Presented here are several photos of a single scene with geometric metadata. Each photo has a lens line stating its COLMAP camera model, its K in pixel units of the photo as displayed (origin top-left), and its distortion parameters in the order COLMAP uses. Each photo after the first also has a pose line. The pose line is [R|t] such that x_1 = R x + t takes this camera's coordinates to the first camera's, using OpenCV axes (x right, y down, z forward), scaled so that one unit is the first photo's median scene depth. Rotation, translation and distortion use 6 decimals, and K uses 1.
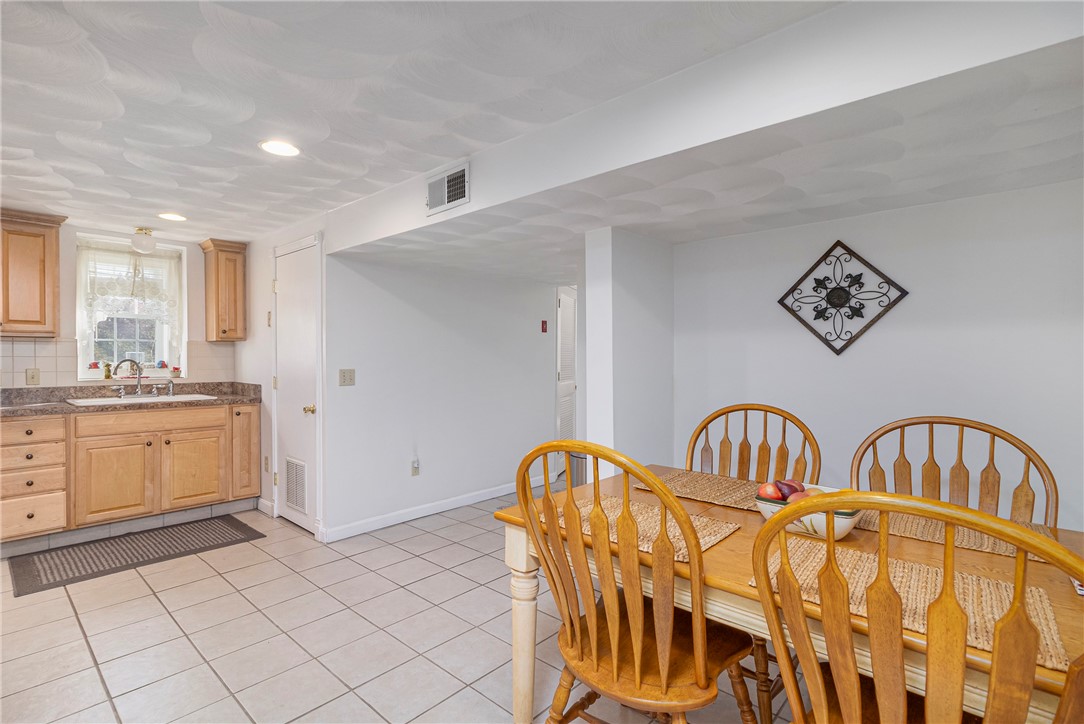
lens RADIAL K [[514.2, 0, 541.5], [0, 514.2, 360.8], [0, 0, 1]] dist [0.001379, 0.000164]
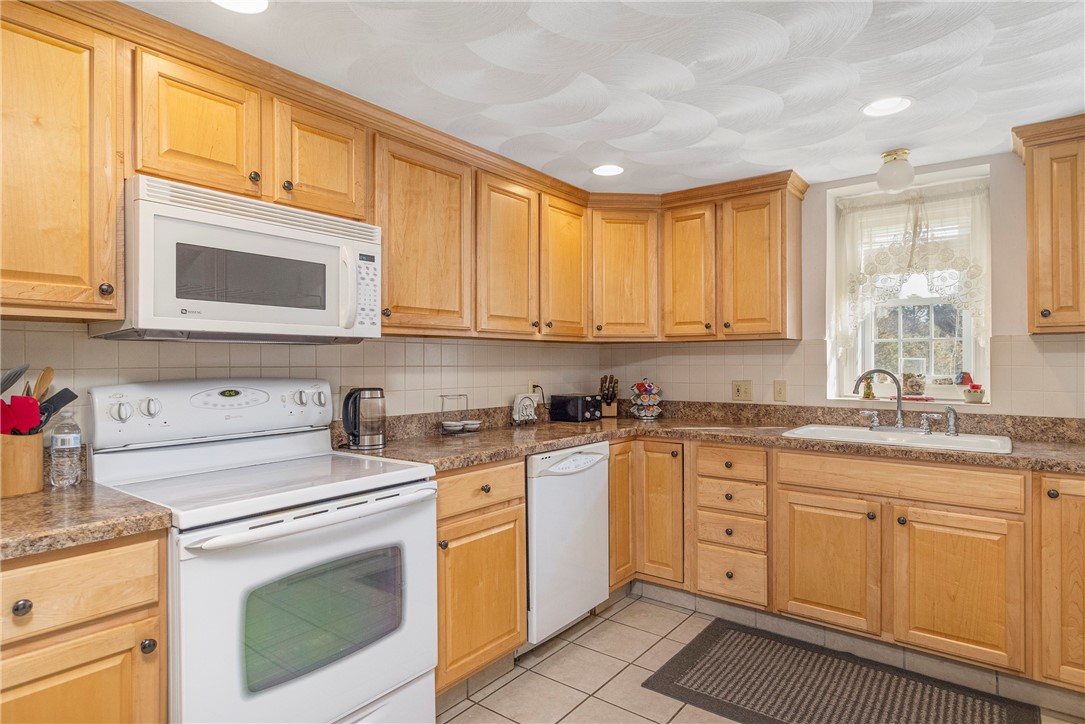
lens RADIAL K [[598.1, 0, 541.9], [0, 598.1, 360.0], [0, 0, 1]] dist [0.000376, 0.000976]
pose [[0.073213, -0.004987, -0.997304, -0.112159], [-0.007660, 0.999955, -0.005563, -0.008031], [0.997287, 0.008047, 0.073171, 0.564443]]
